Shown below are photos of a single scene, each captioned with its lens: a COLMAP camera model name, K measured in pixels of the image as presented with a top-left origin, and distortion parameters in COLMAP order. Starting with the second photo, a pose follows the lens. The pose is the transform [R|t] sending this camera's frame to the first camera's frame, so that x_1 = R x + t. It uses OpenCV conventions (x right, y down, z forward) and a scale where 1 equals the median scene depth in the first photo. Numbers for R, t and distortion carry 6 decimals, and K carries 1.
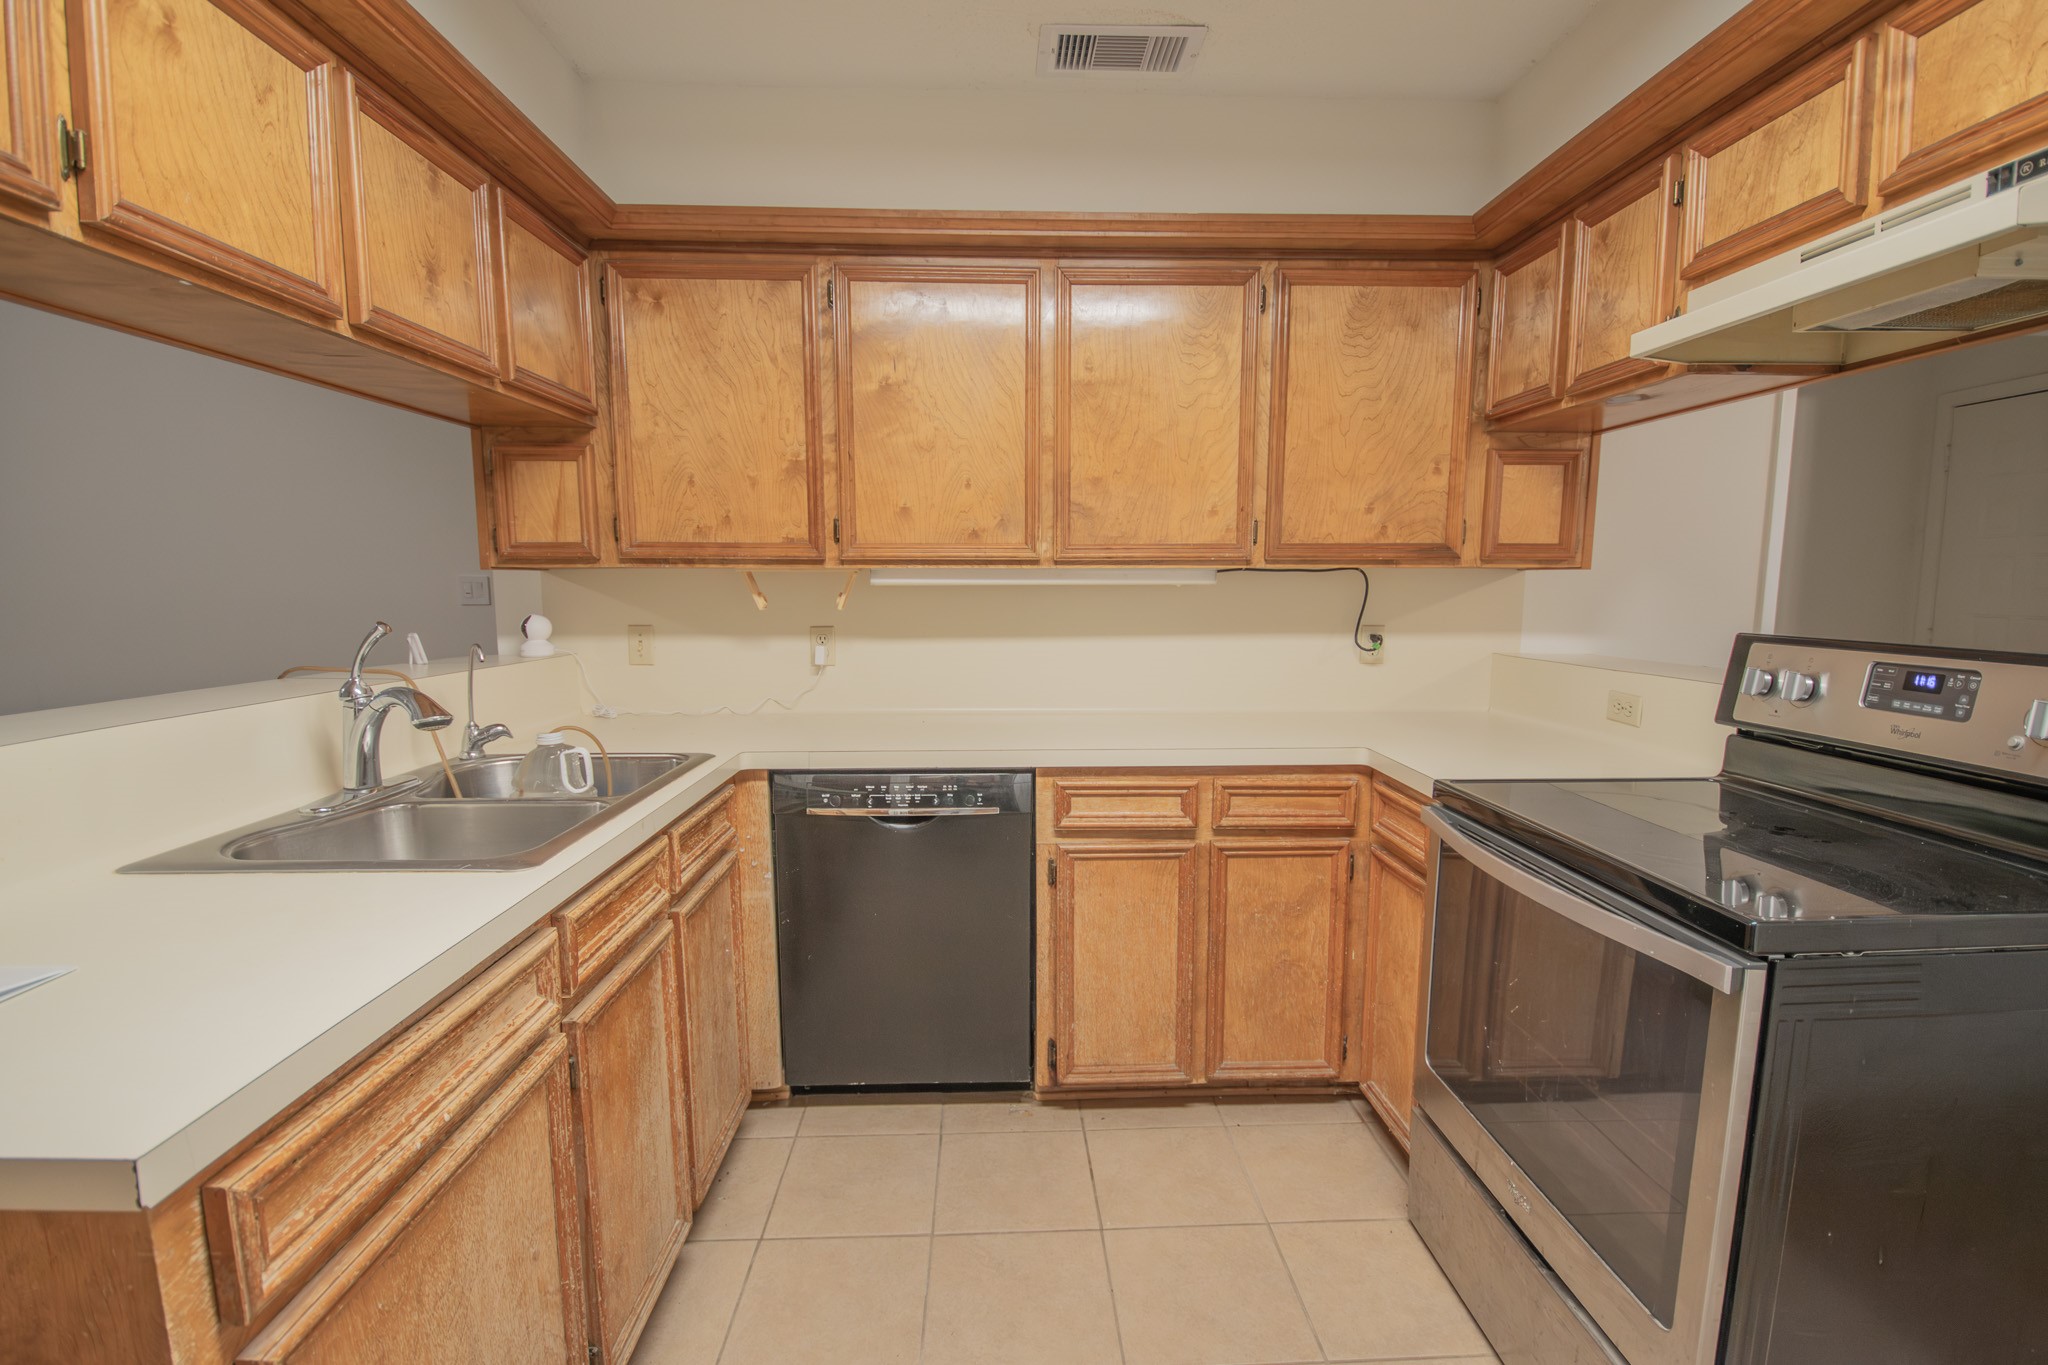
lens RADIAL K [[930.3, 0, 1024.0], [0, 930.3, 682.5], [0, 0, 1]] dist [0.025580, -0.022359]
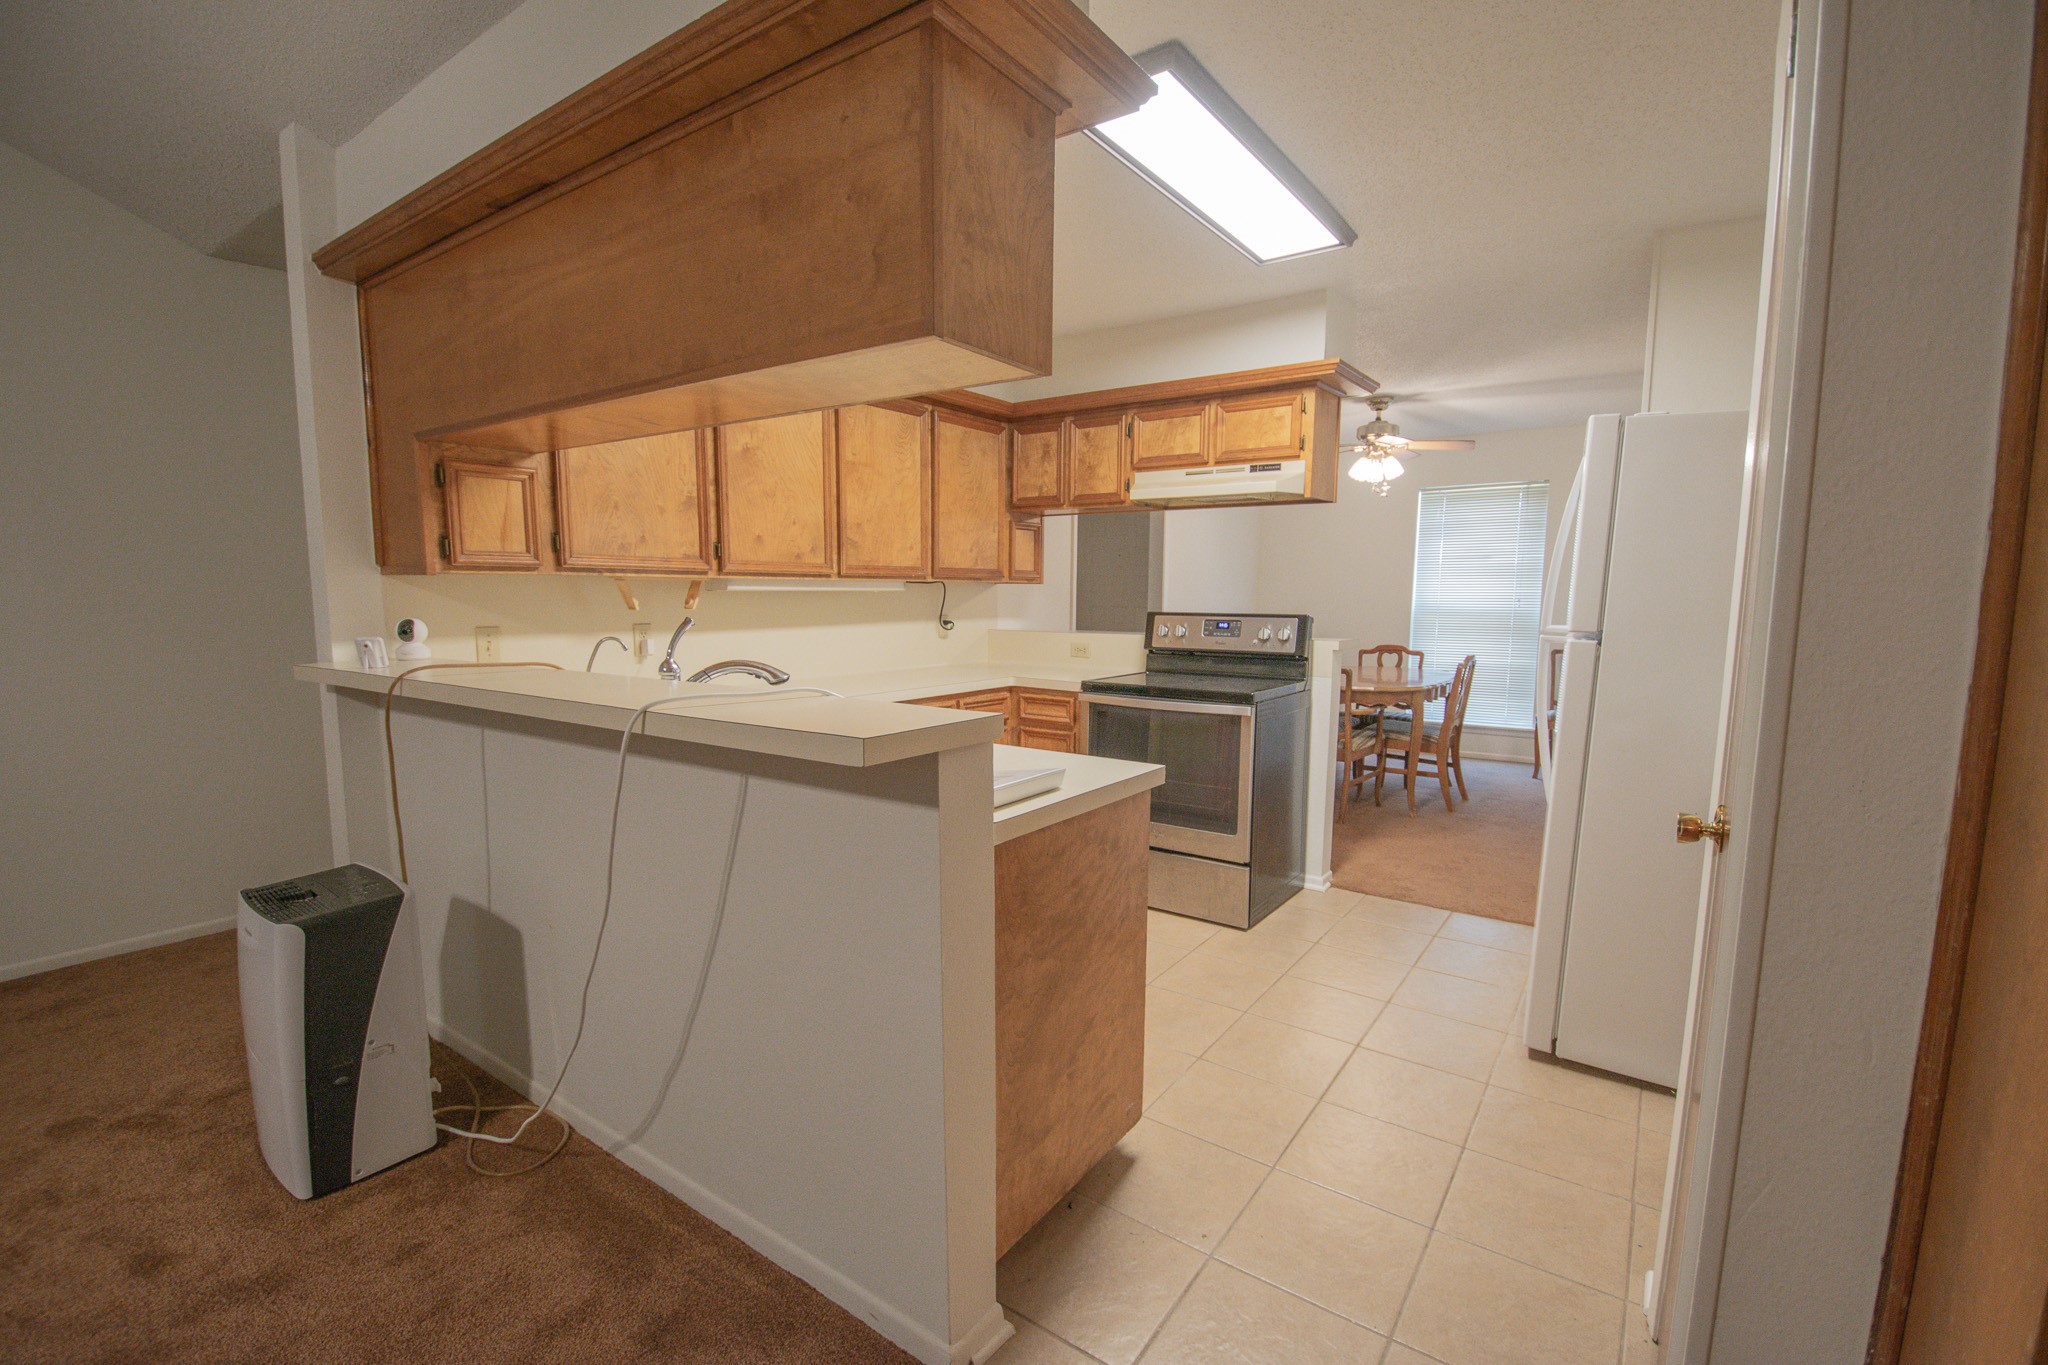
lens RADIAL K [[910.2, 0, 1024.0], [0, 910.2, 682.5], [0, 0, 1]] dist [0.023561, -0.020546]
pose [[0.611129, -0.076736, 0.787803, -0.991582], [0.079216, 0.996222, 0.035586, 0.015697], [-0.787557, 0.040659, 0.614898, -0.154580]]
